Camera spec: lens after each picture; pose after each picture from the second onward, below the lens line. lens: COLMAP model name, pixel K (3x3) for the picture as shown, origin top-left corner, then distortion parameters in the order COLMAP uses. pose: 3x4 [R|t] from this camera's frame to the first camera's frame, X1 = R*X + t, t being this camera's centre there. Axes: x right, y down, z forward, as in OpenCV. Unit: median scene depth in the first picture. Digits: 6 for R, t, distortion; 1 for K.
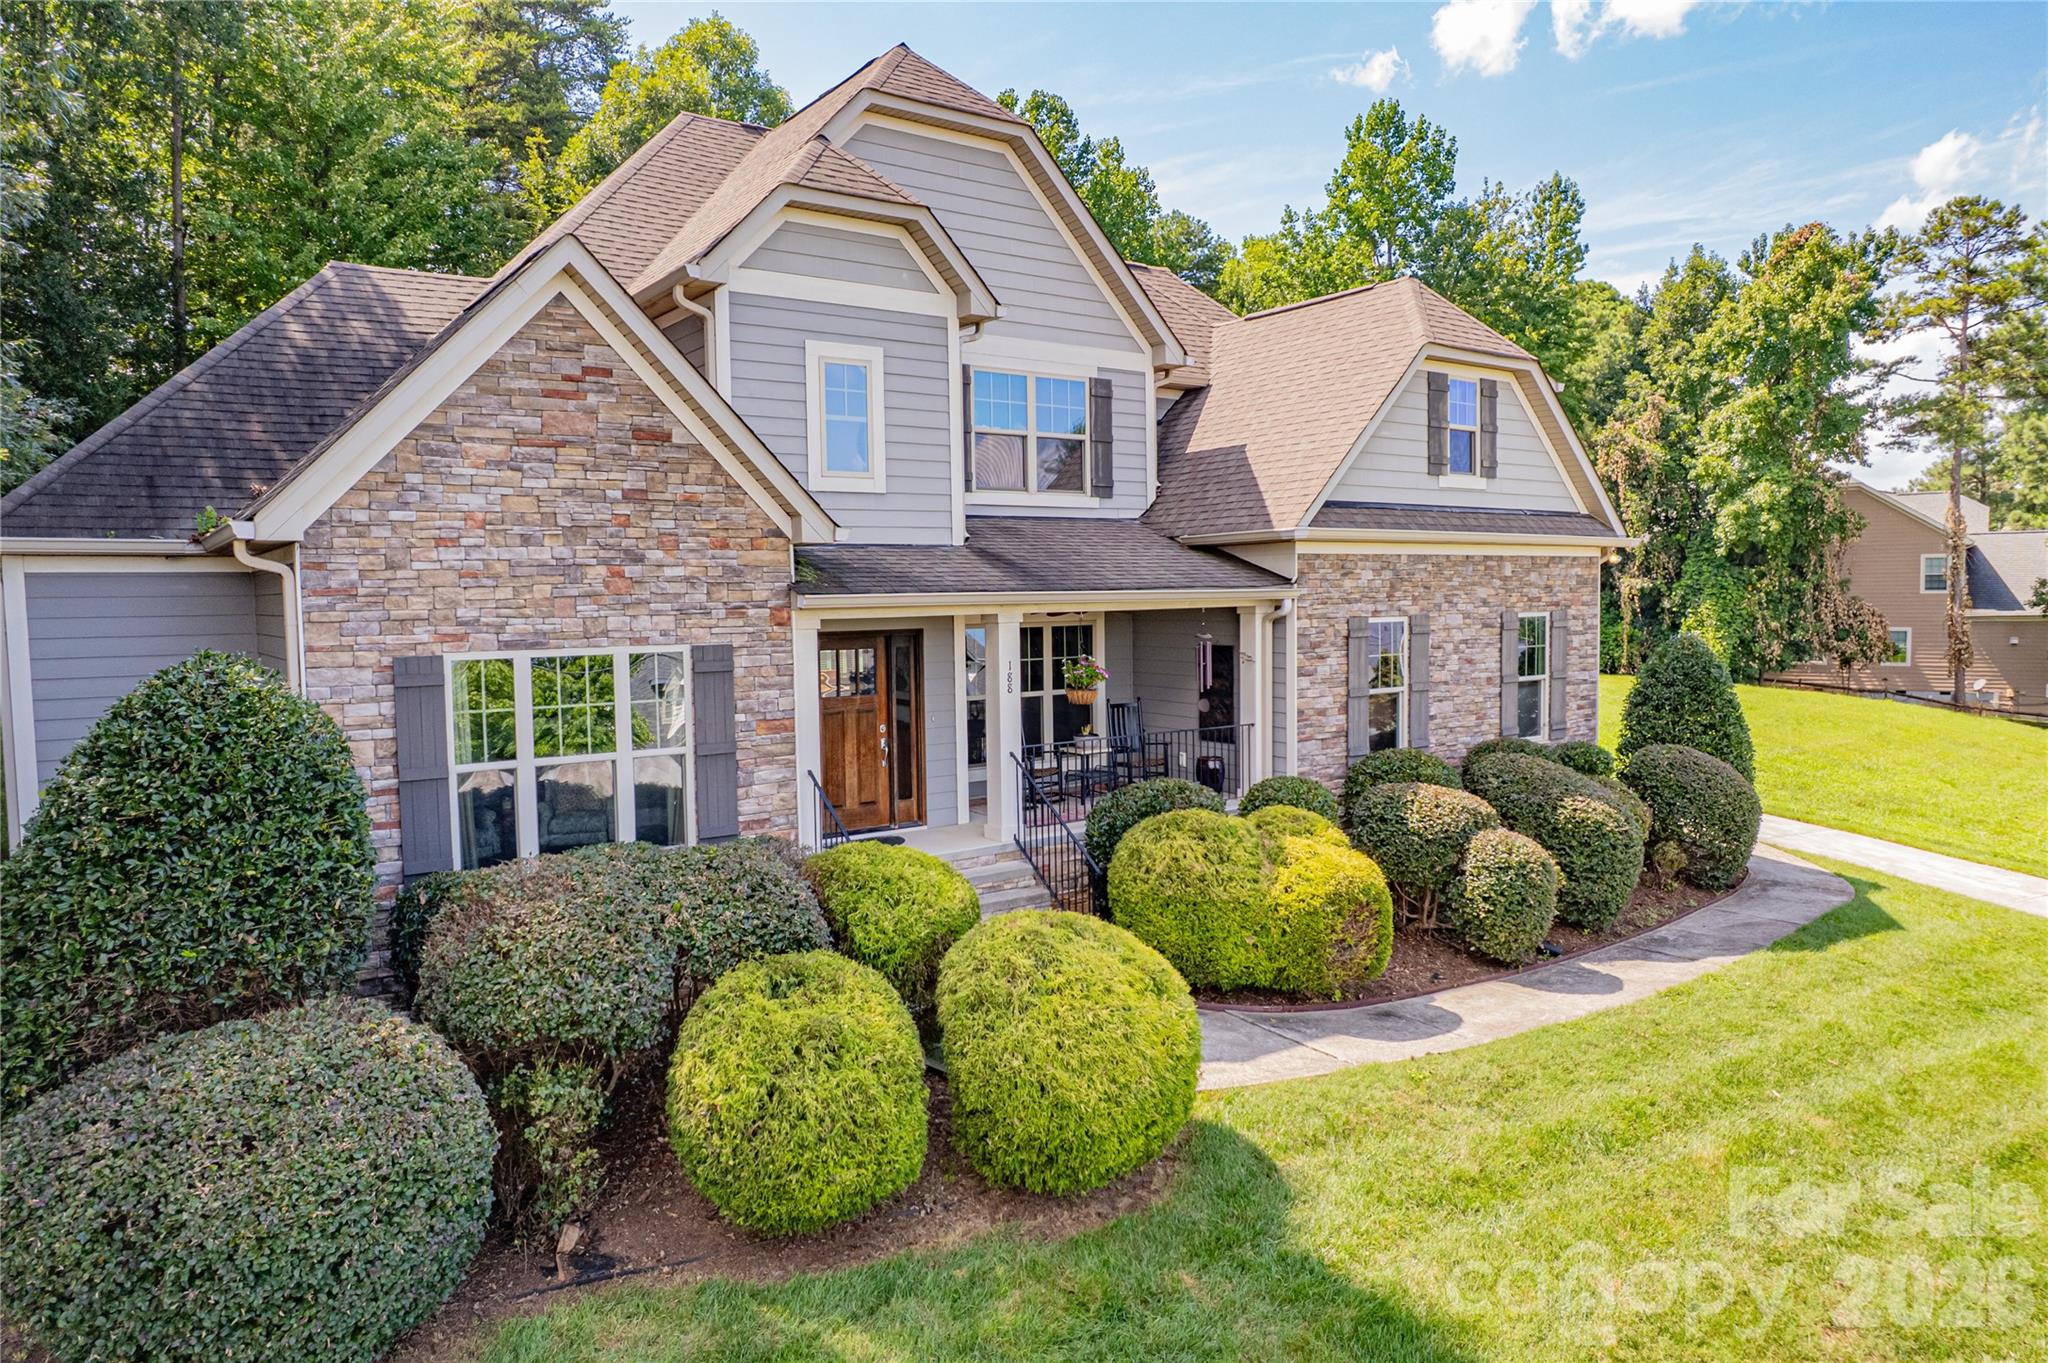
lens RADIAL K [[1328.8, 0, 1032.7], [0, 1328.8, 684.2], [0, 0, 1]] dist [-0.068442, 0.058913]
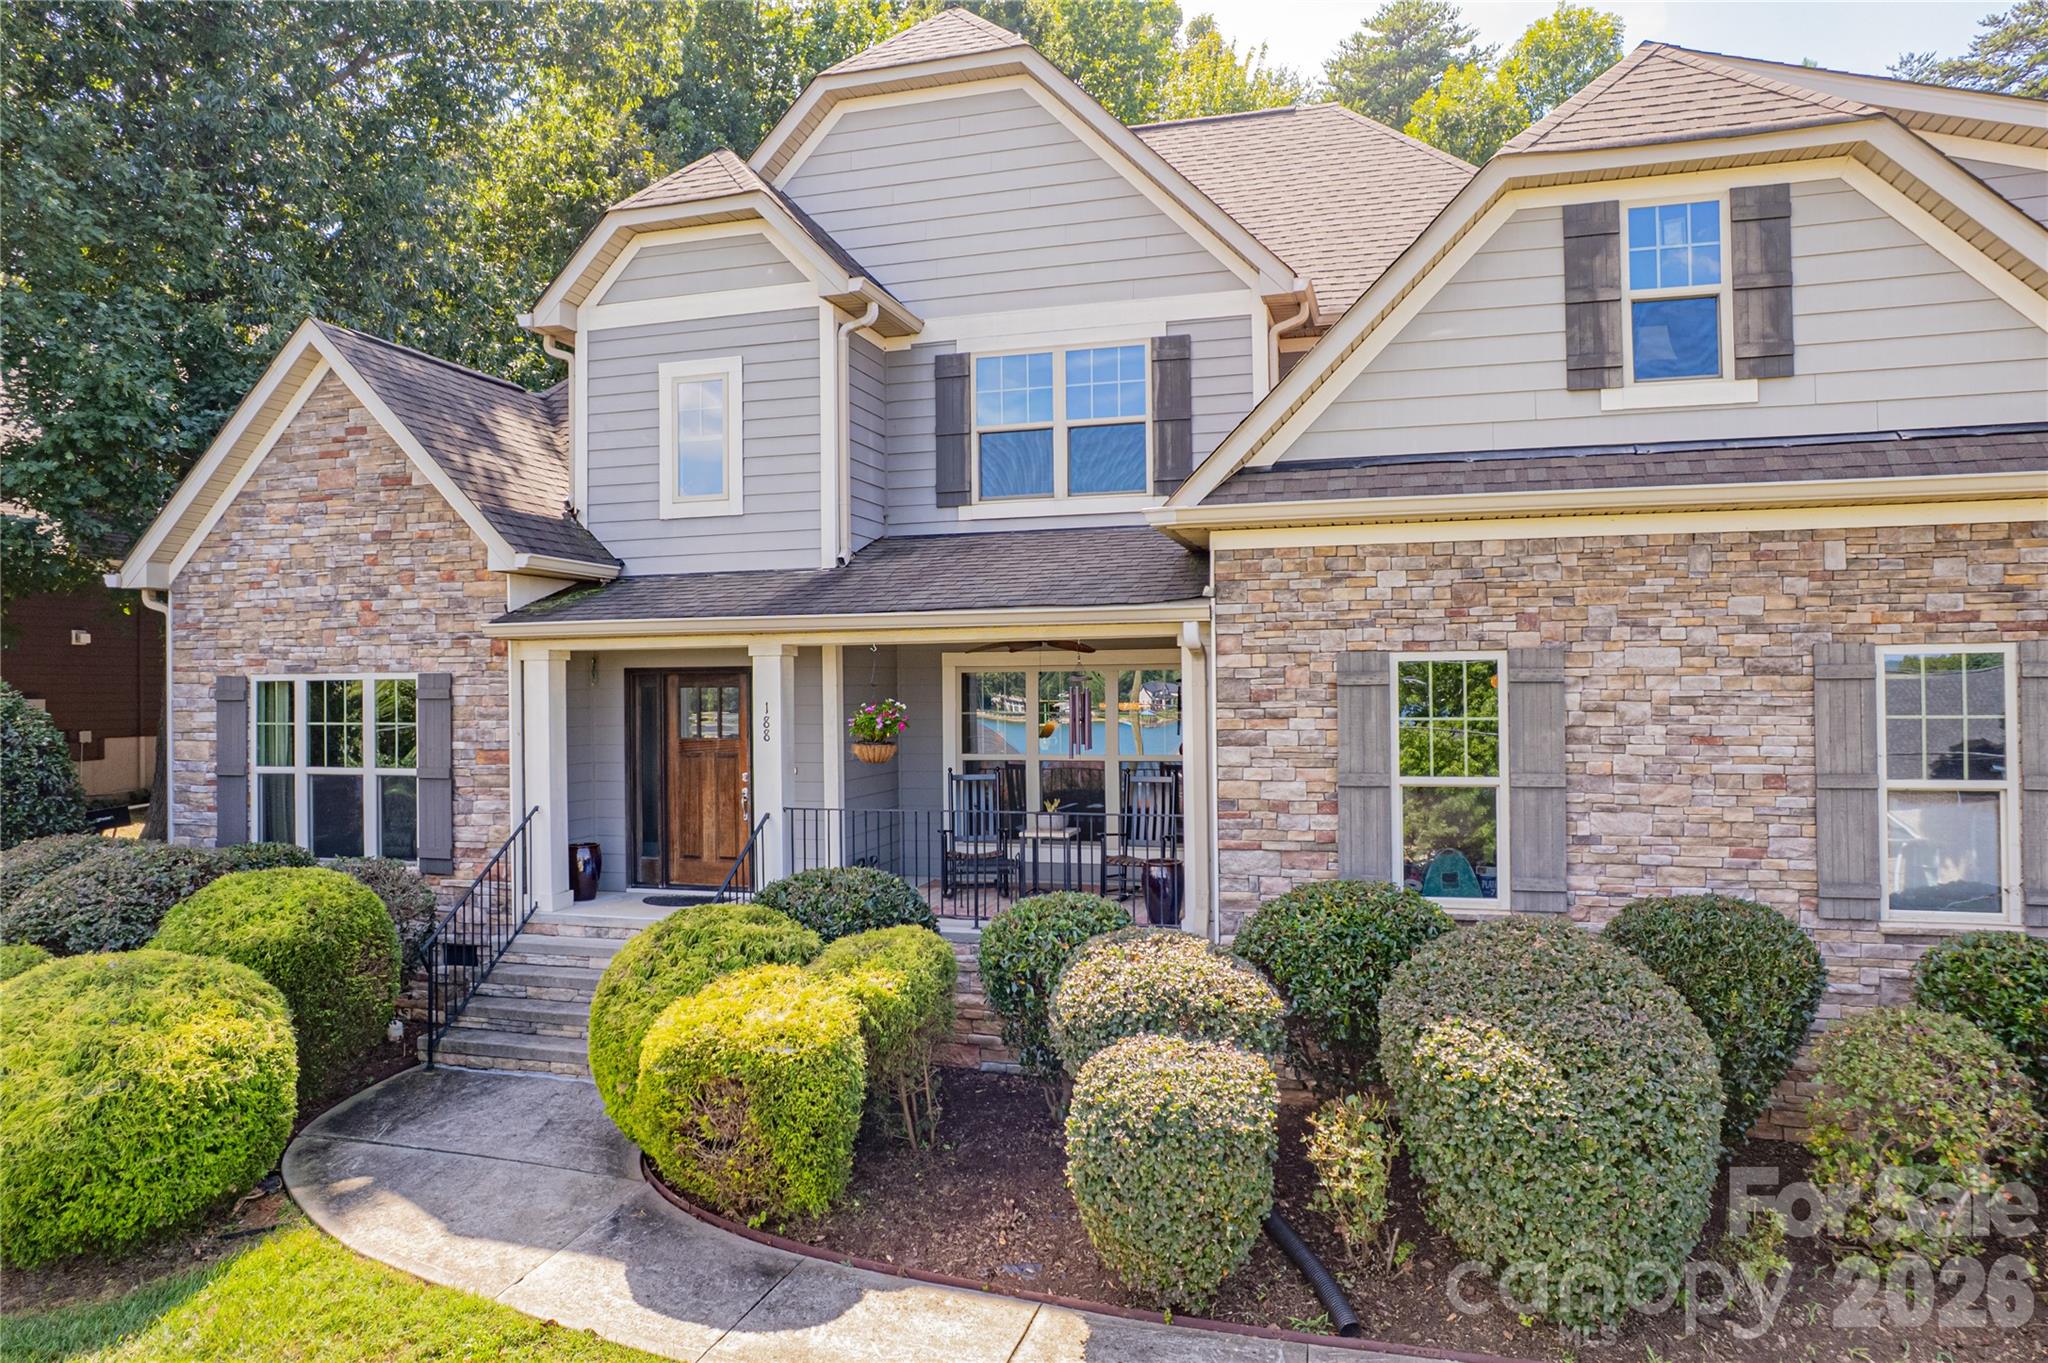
lens RADIAL K [[1328.8, 0, 1028.2], [0, 1328.8, 680.3], [0, 0, 1]] dist [-0.068442, 0.058913]
pose [[0.615534, 0.005039, -0.788094, 0.743814], [-0.053695, 0.997924, -0.035557, -0.010742], [0.786279, 0.064203, 0.614527, 0.628941]]
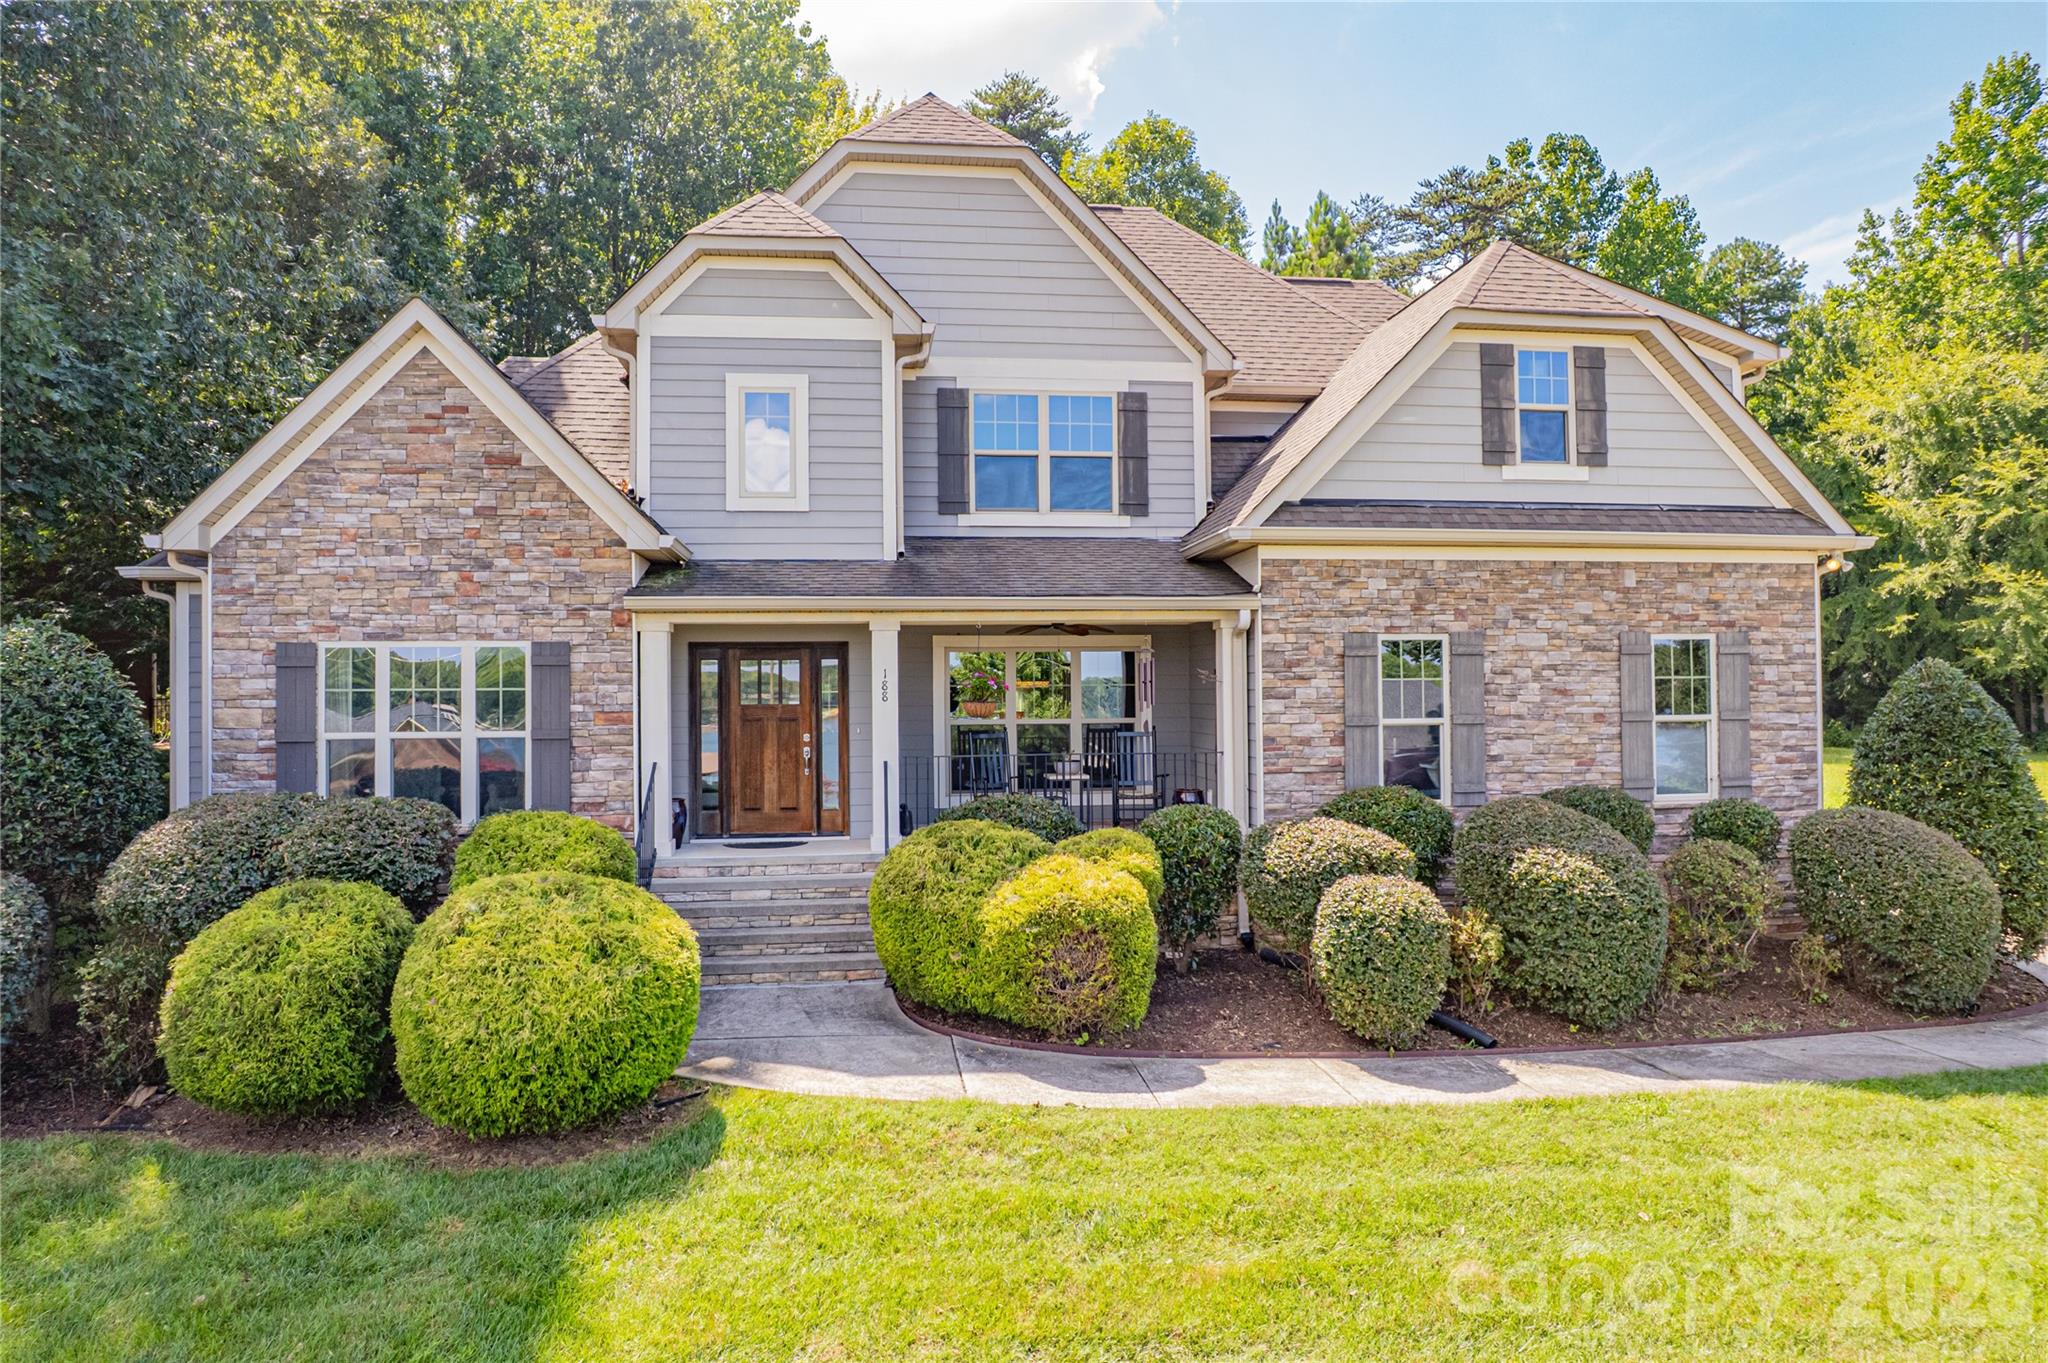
lens RADIAL K [[1328.8, 0, 1029.9], [0, 1328.8, 683.1], [0, 0, 1]] dist [-0.068442, 0.058913]
pose [[0.879134, 0.001744, -0.476571, 0.560400], [-0.037187, 0.997195, -0.064949, 0.054307], [0.475122, 0.074821, 0.876733, 0.183047]]
